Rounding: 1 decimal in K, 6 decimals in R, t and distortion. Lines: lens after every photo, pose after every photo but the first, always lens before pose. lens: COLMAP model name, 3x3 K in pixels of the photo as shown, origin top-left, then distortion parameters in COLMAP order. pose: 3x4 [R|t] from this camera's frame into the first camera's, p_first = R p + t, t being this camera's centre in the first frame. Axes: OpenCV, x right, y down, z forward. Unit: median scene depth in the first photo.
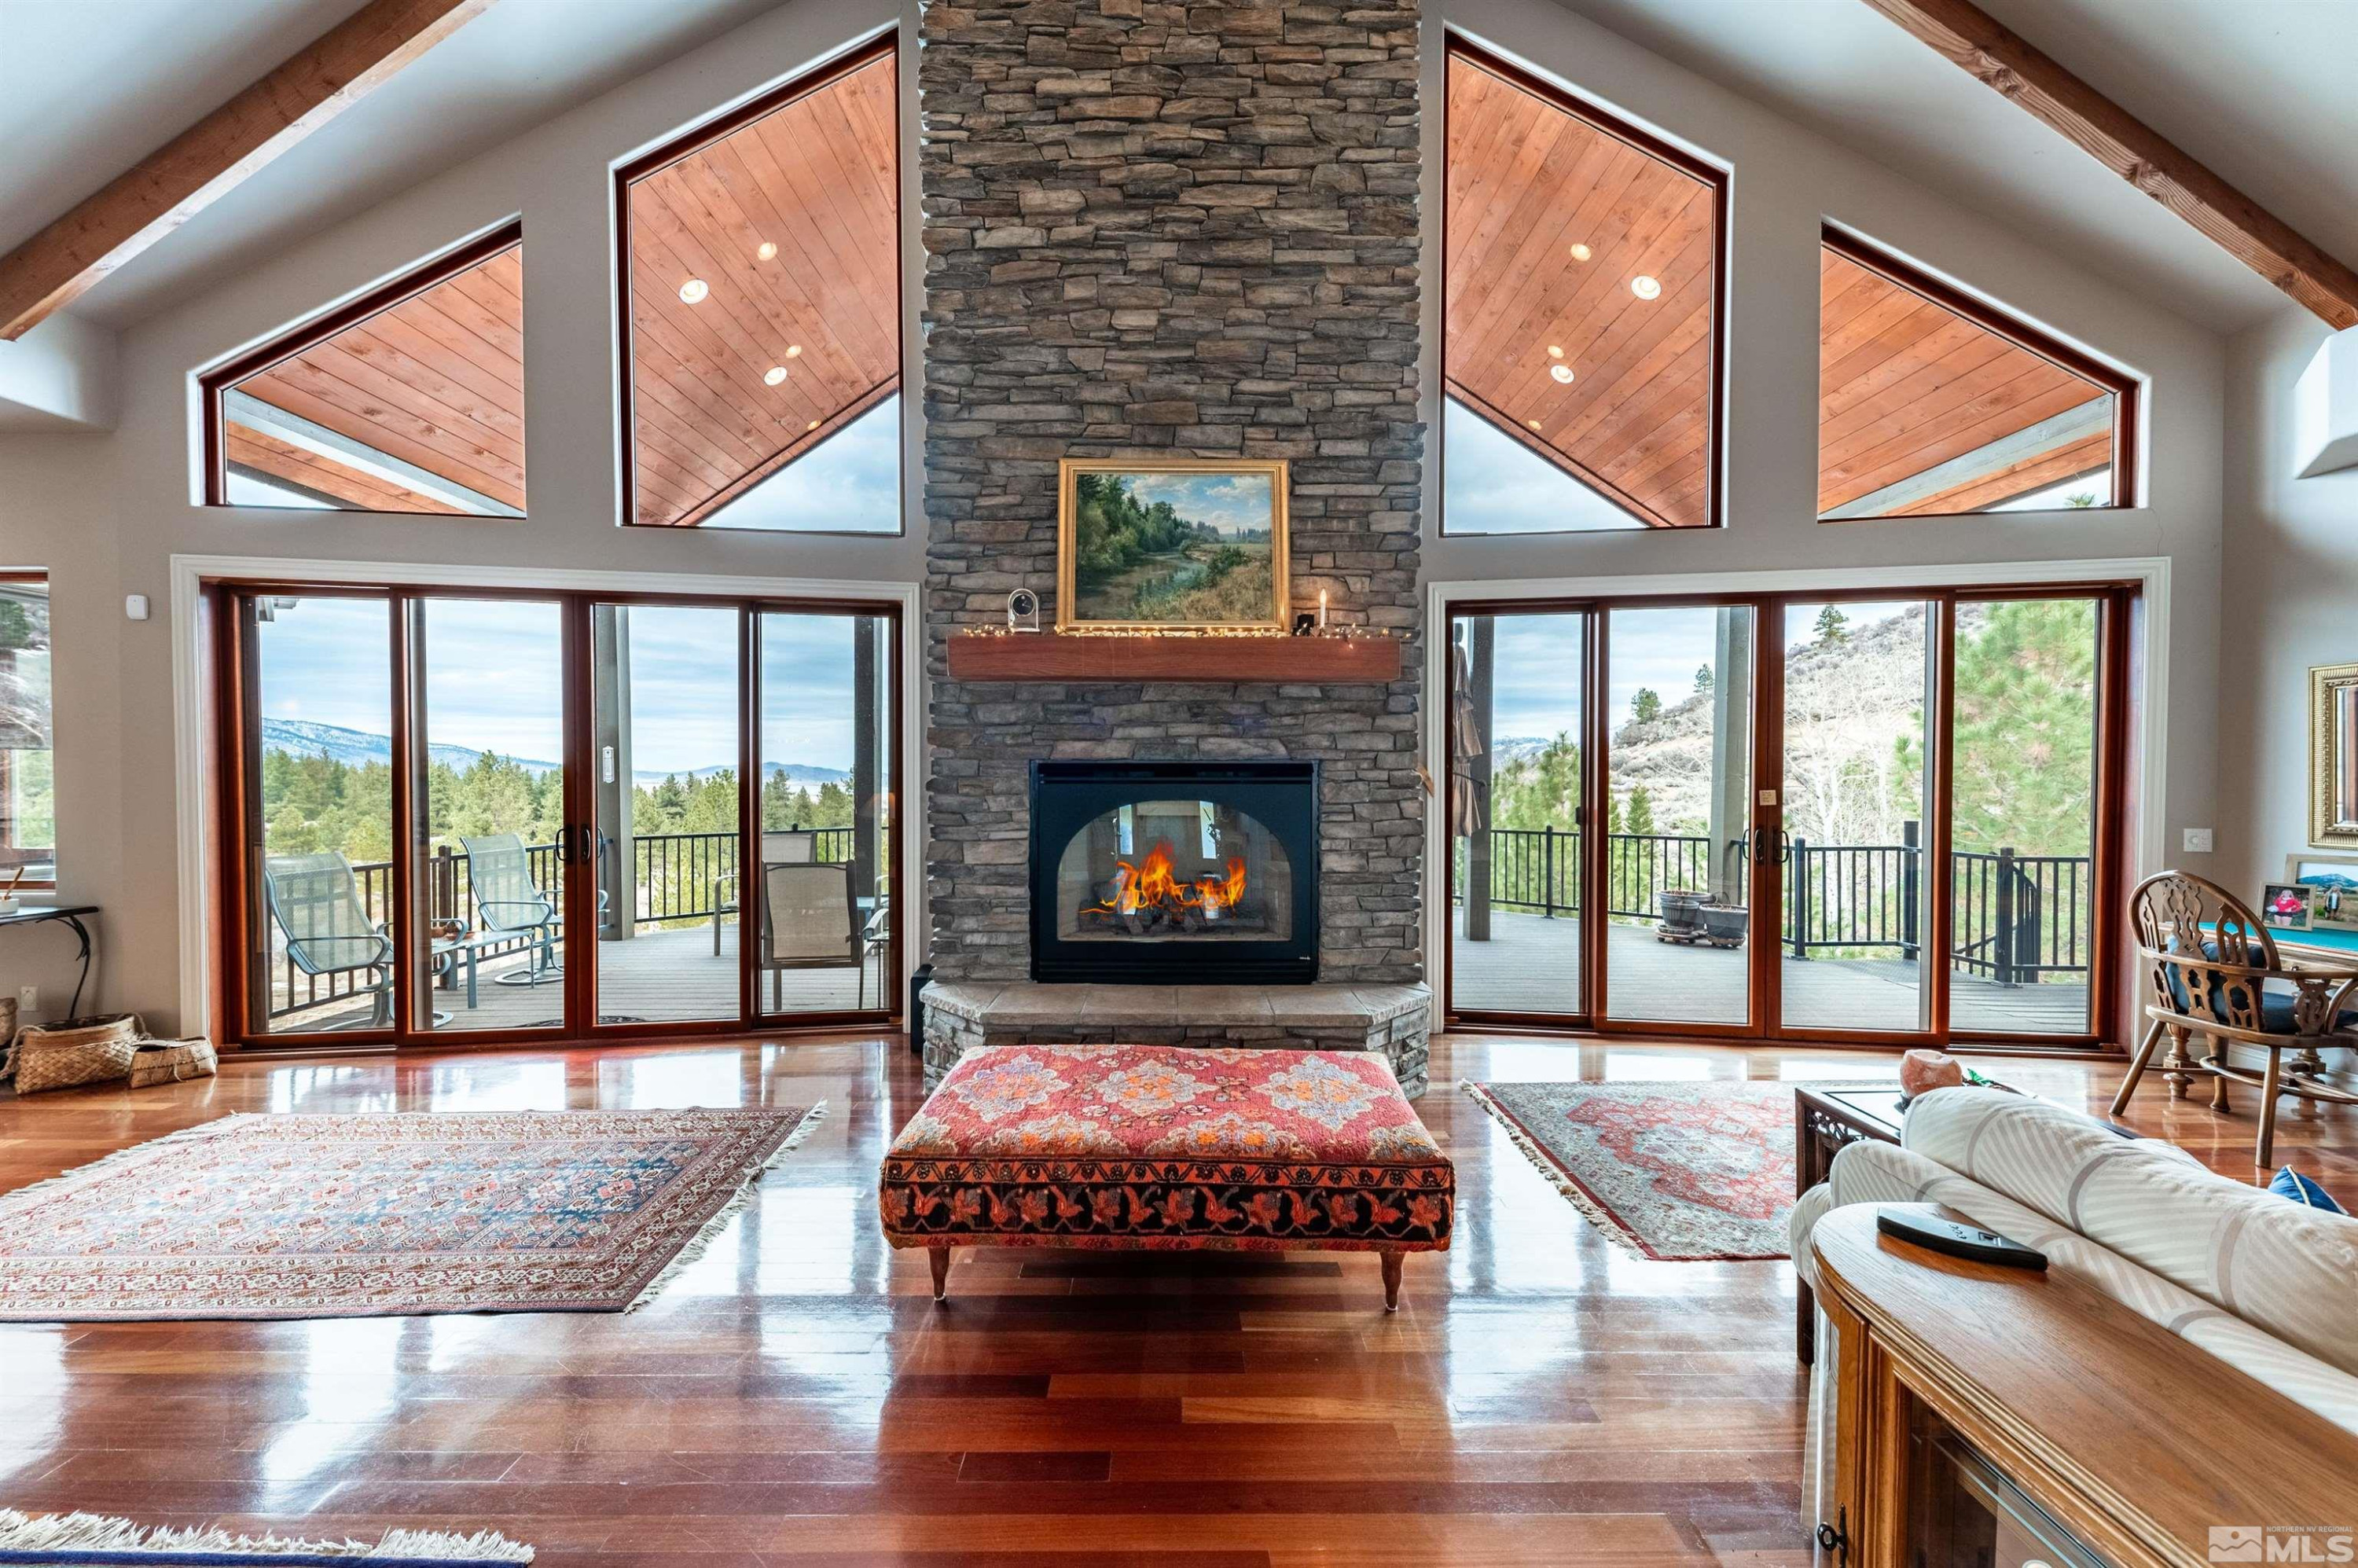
lens RADIAL K [[854.3, 0, 1176.9], [0, 854.3, 796.3], [0, 0, 1]] dist [0.002245, 0.000006]
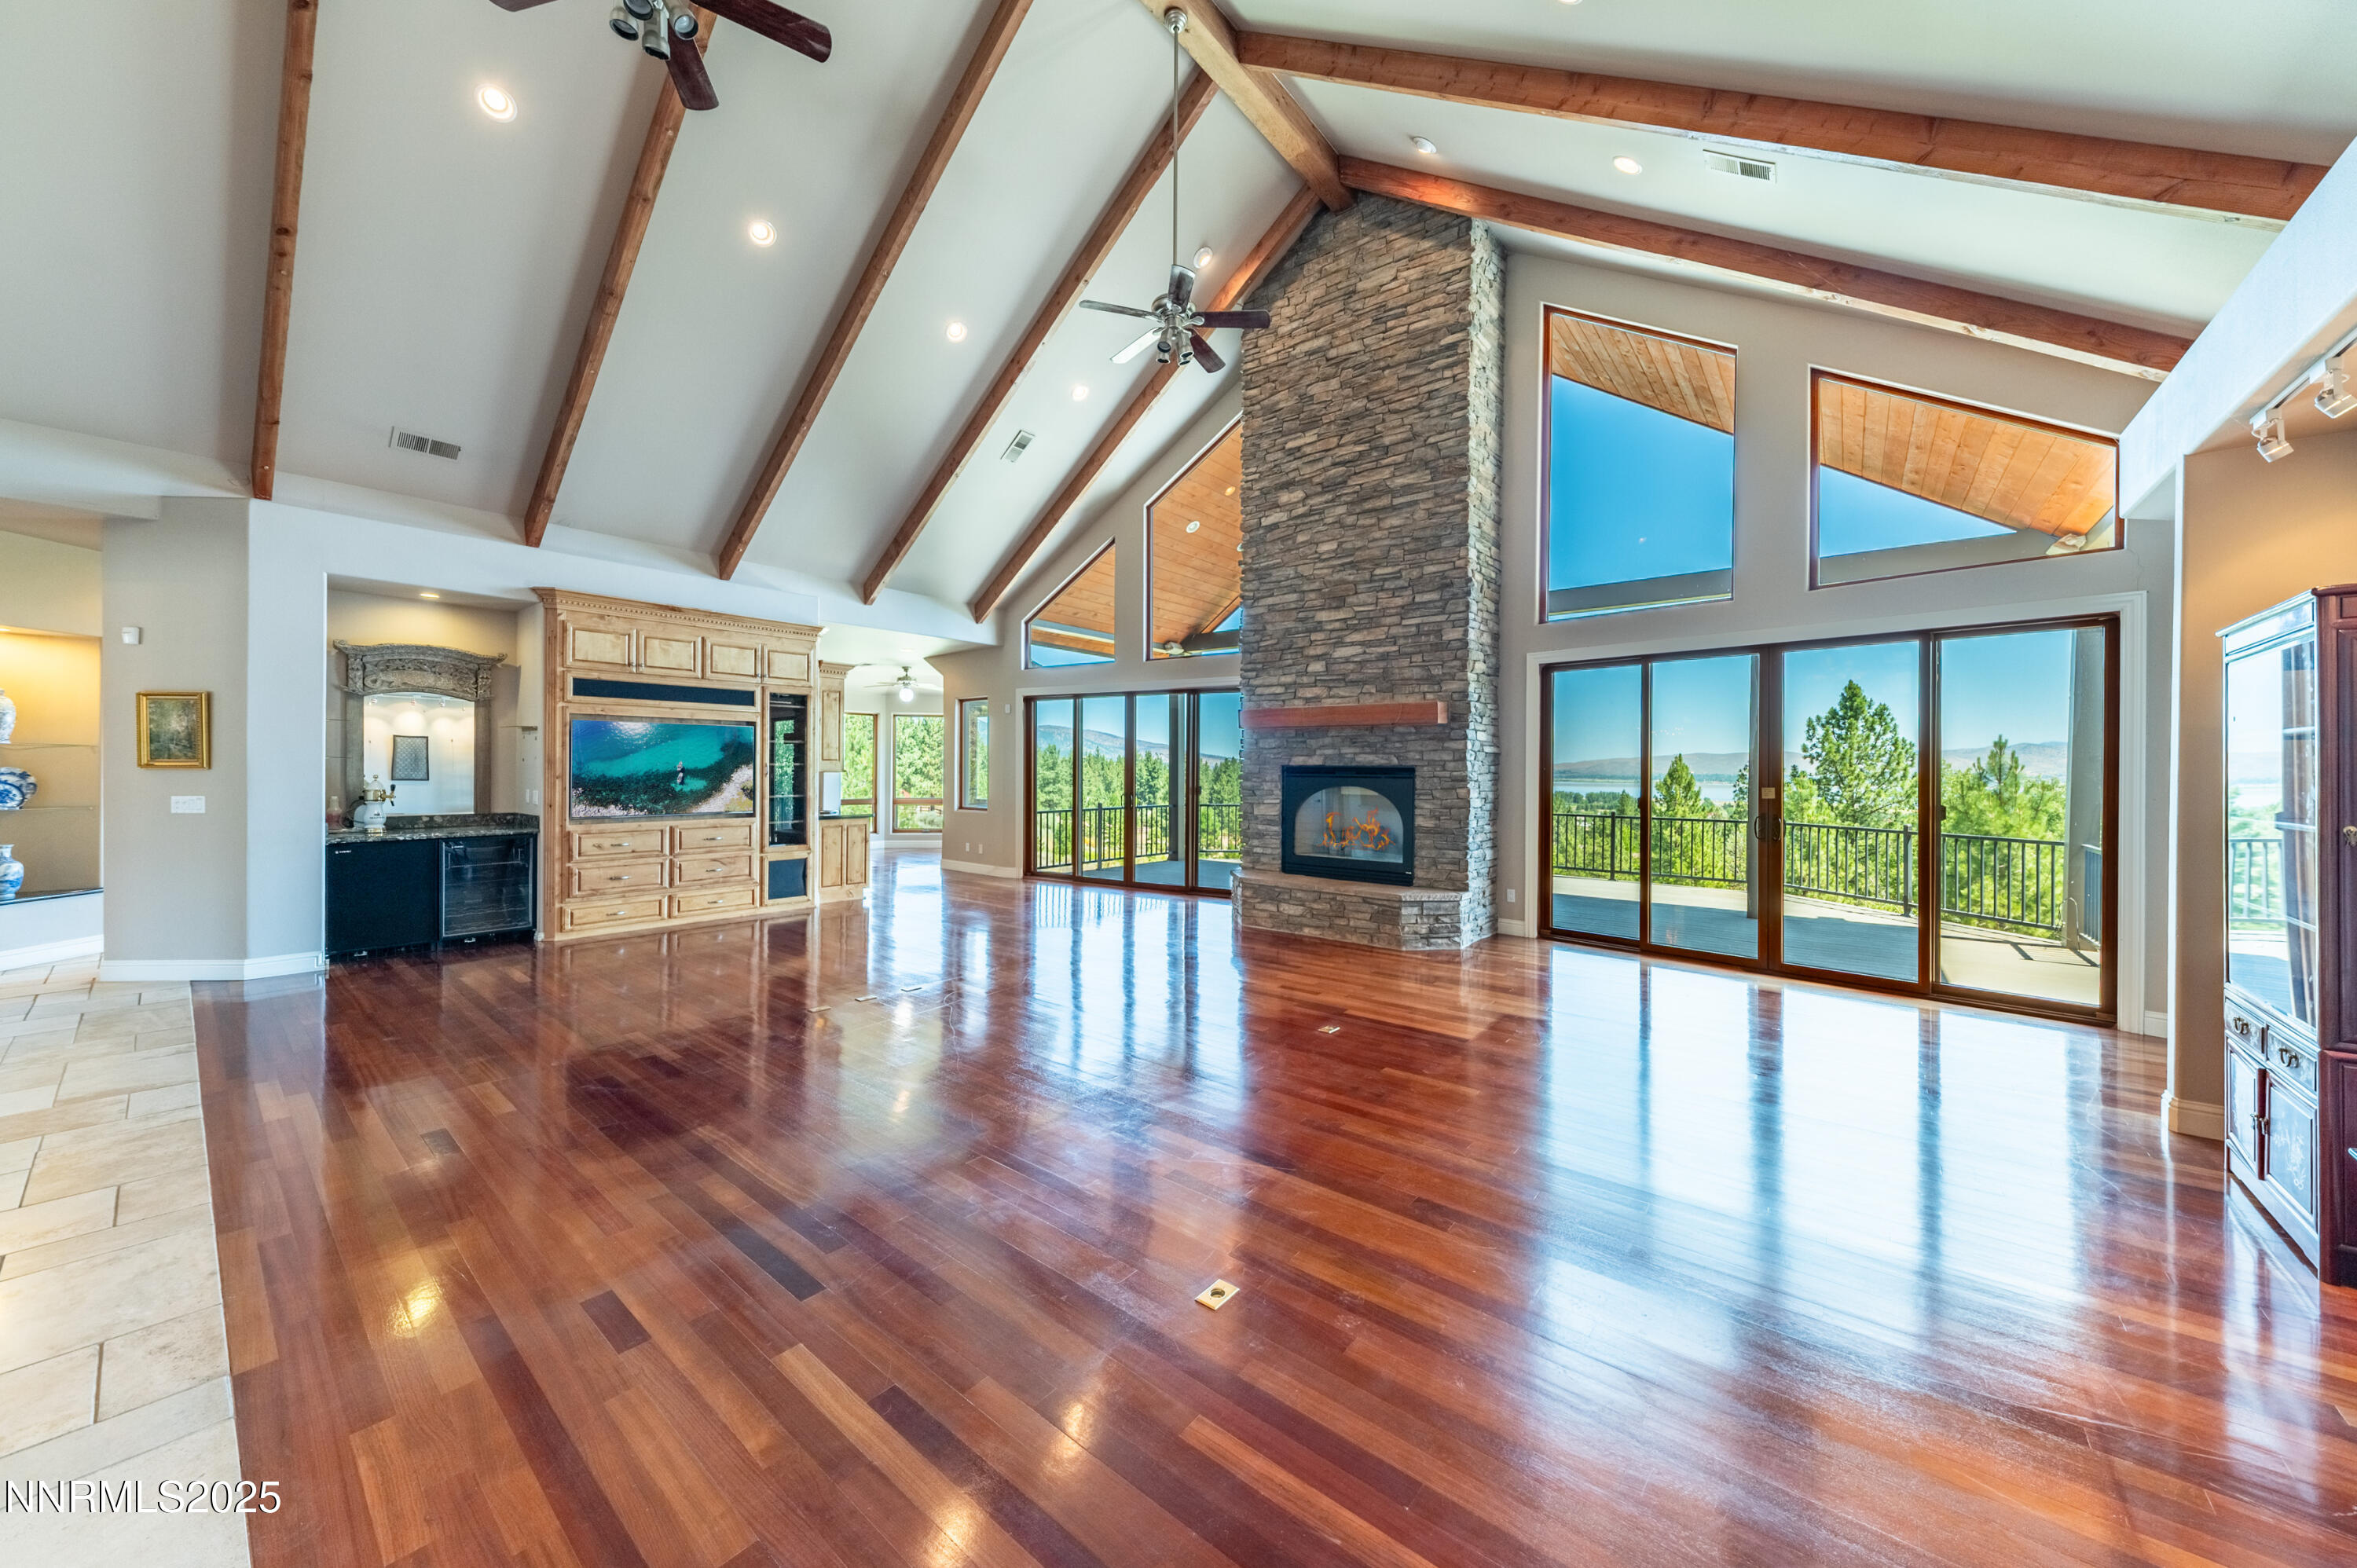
lens RADIAL K [[822.3, 0, 1178.3], [0, 822.3, 770.8], [0, 0, 1]] dist [-0.000517, 0.000000]
pose [[0.773548, 0.006967, -0.633699, 0.908844], [-0.020686, 0.999684, -0.014260, 0.004854], [0.633400, 0.024140, 0.773448, -0.706509]]
